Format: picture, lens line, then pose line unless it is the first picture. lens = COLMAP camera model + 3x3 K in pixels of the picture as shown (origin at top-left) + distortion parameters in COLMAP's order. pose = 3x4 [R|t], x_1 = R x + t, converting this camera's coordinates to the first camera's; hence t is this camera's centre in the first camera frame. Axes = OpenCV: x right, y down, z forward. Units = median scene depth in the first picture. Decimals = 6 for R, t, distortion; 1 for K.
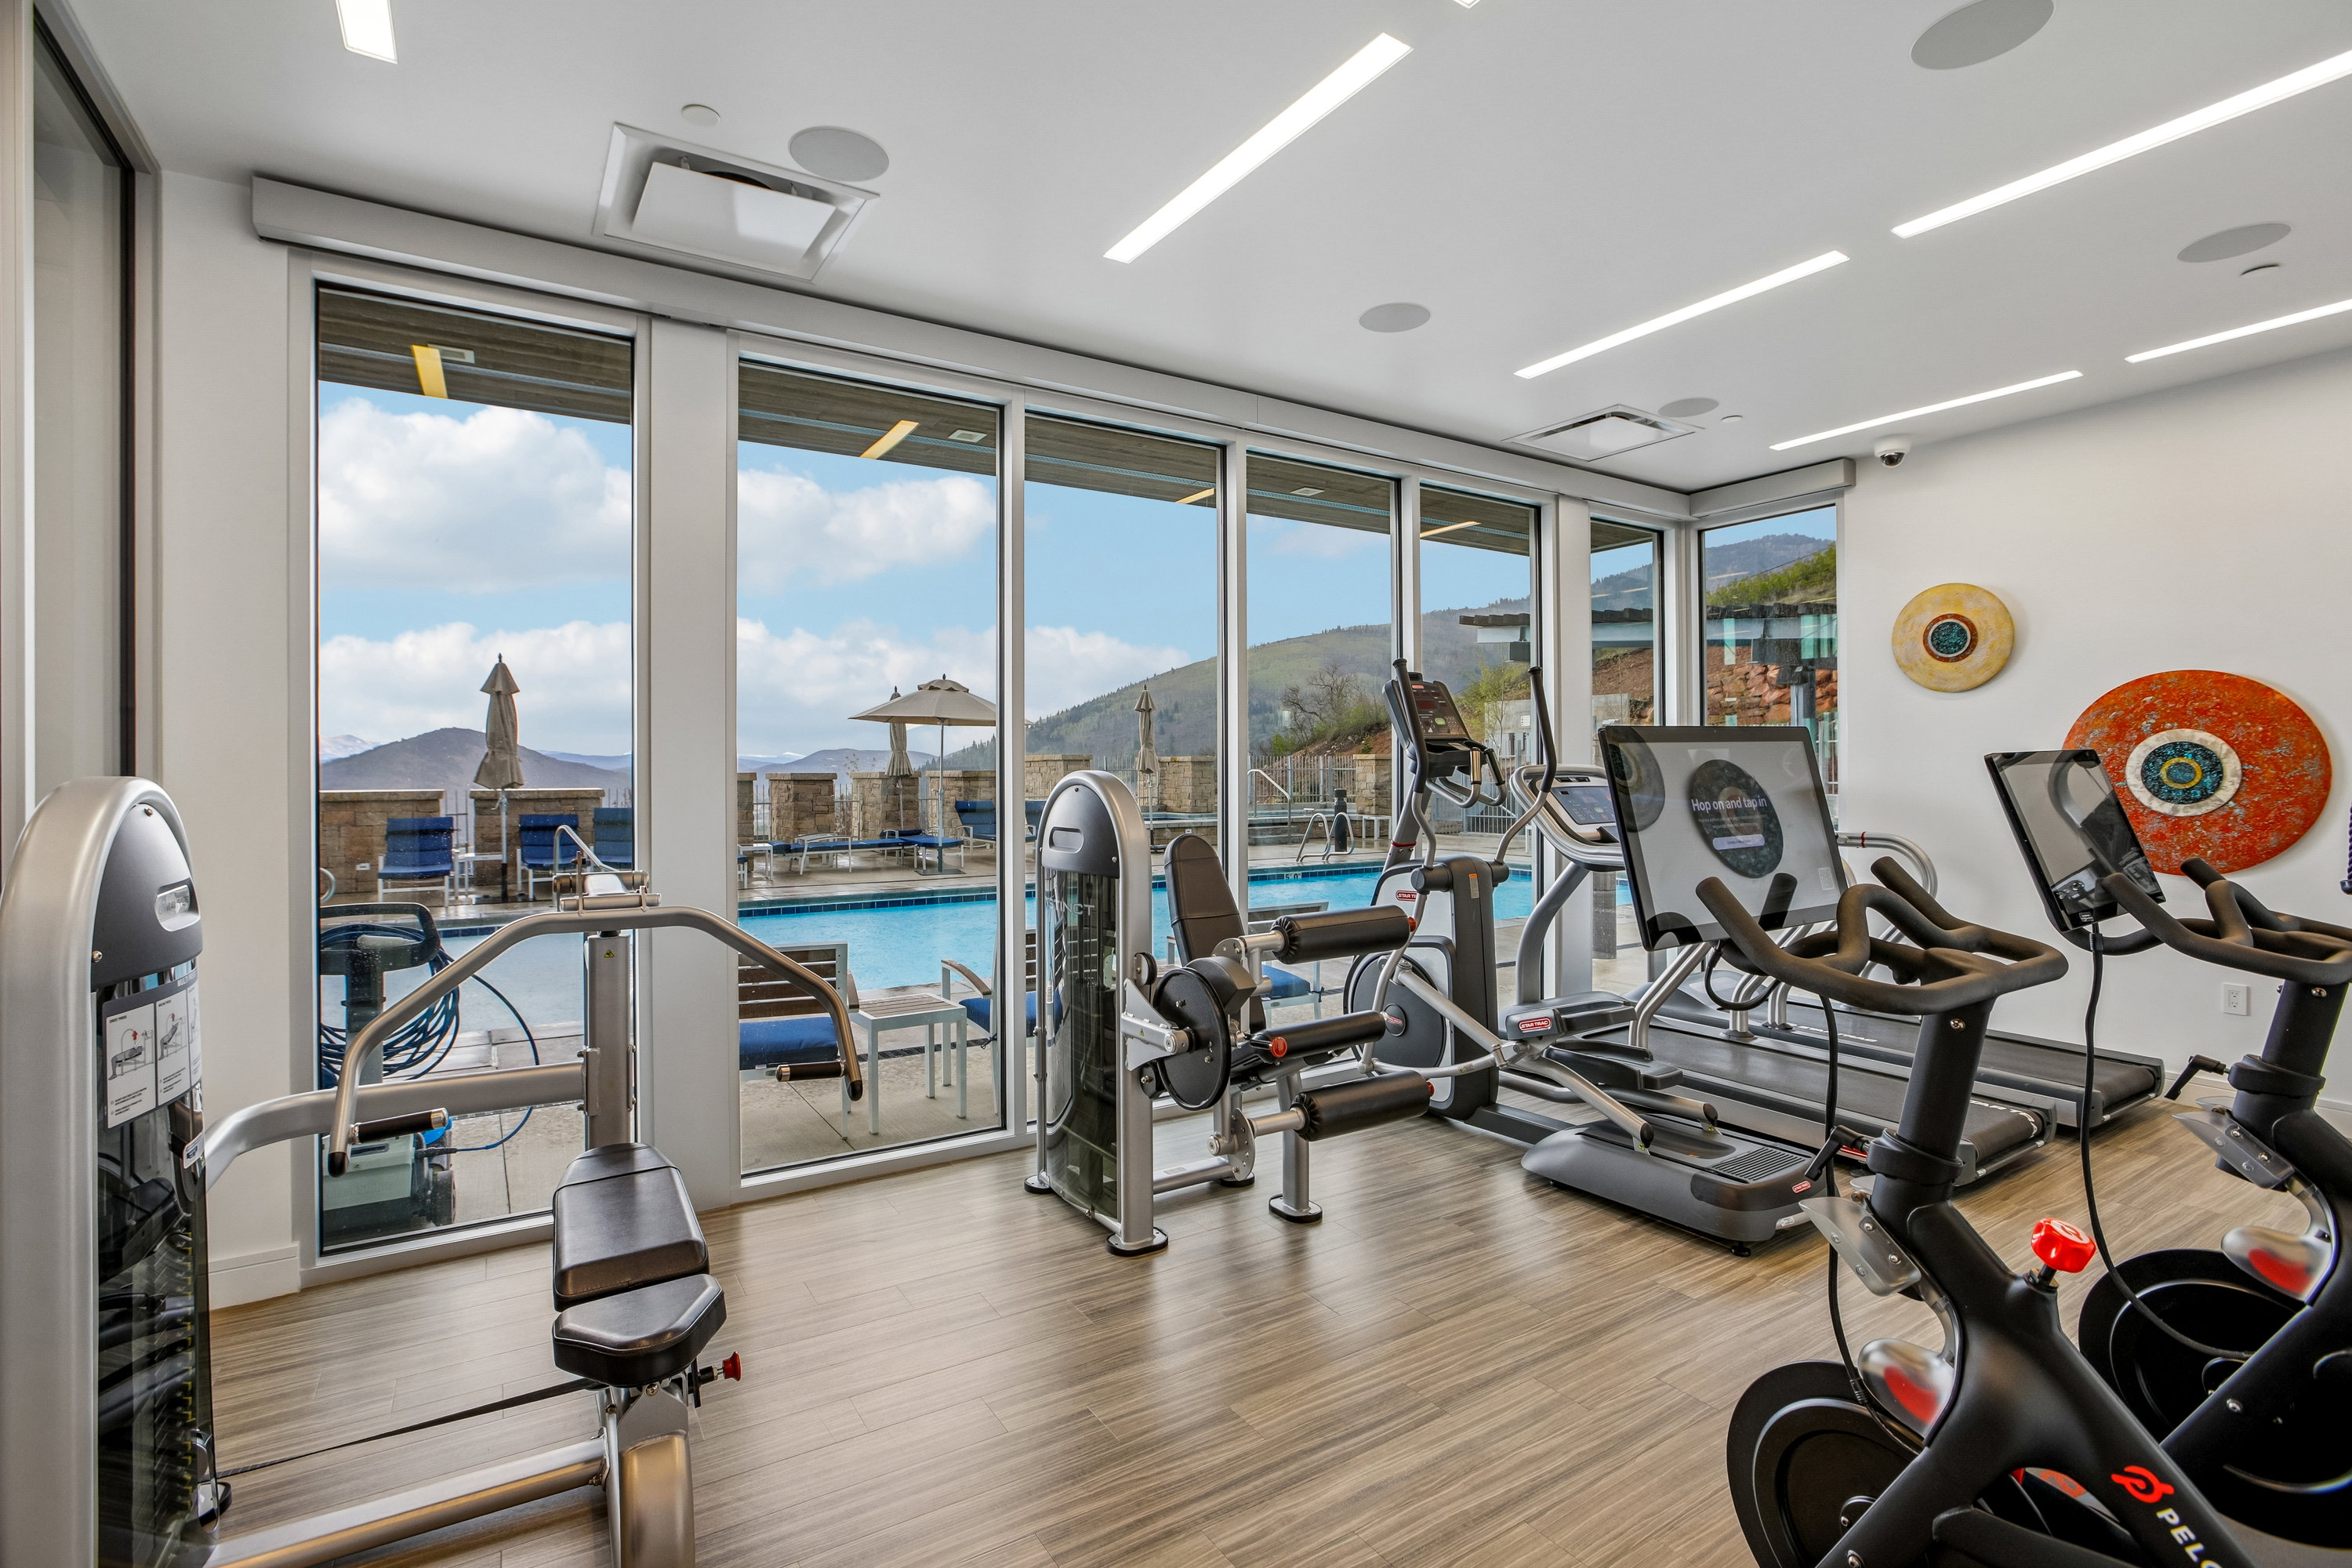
lens RADIAL K [[1132.7, 0, 1167.8], [0, 1132.7, 781.1], [0, 0, 1]] dist [-0.059188, 0.020815]
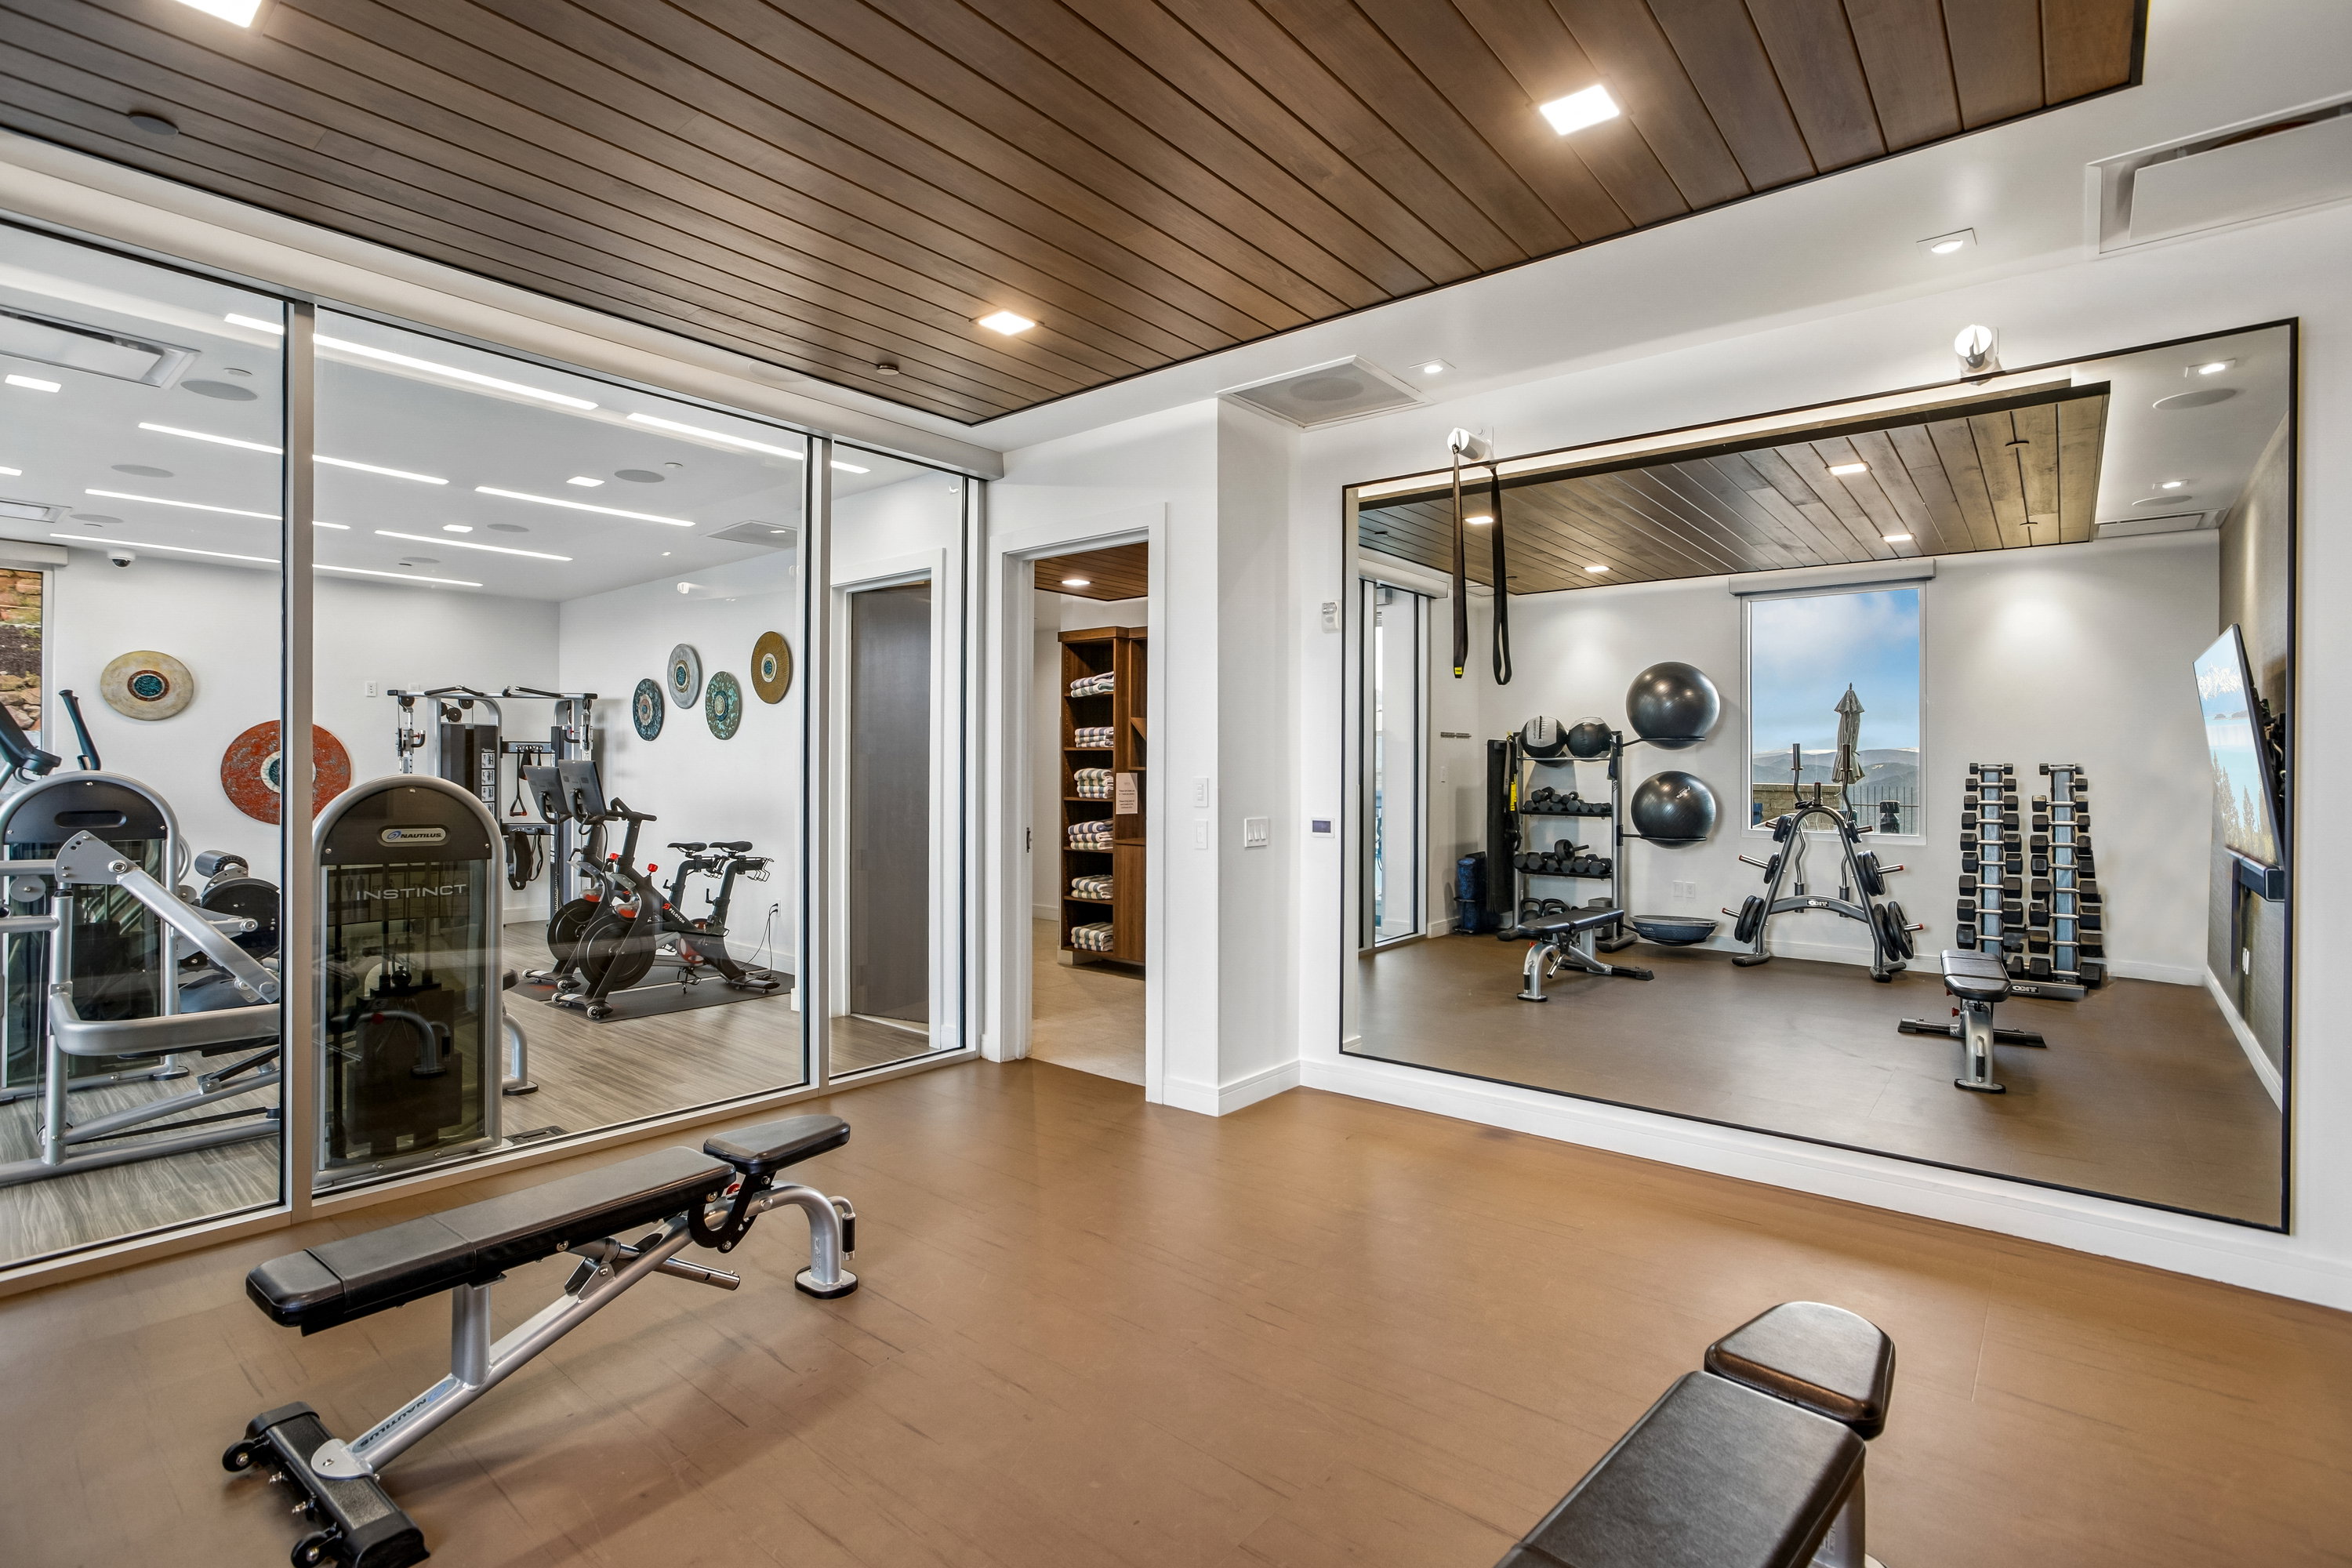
lens RADIAL K [[1132.7, 0, 1167.8], [0, 1132.7, 781.1], [0, 0, 1]] dist [-0.059188, 0.020815]
pose [[-0.319003, -0.004042, 0.947745, -1.214644], [0.004694, 0.999972, 0.005845, 0.003287], [-0.947742, 0.006313, -0.318975, 0.127528]]
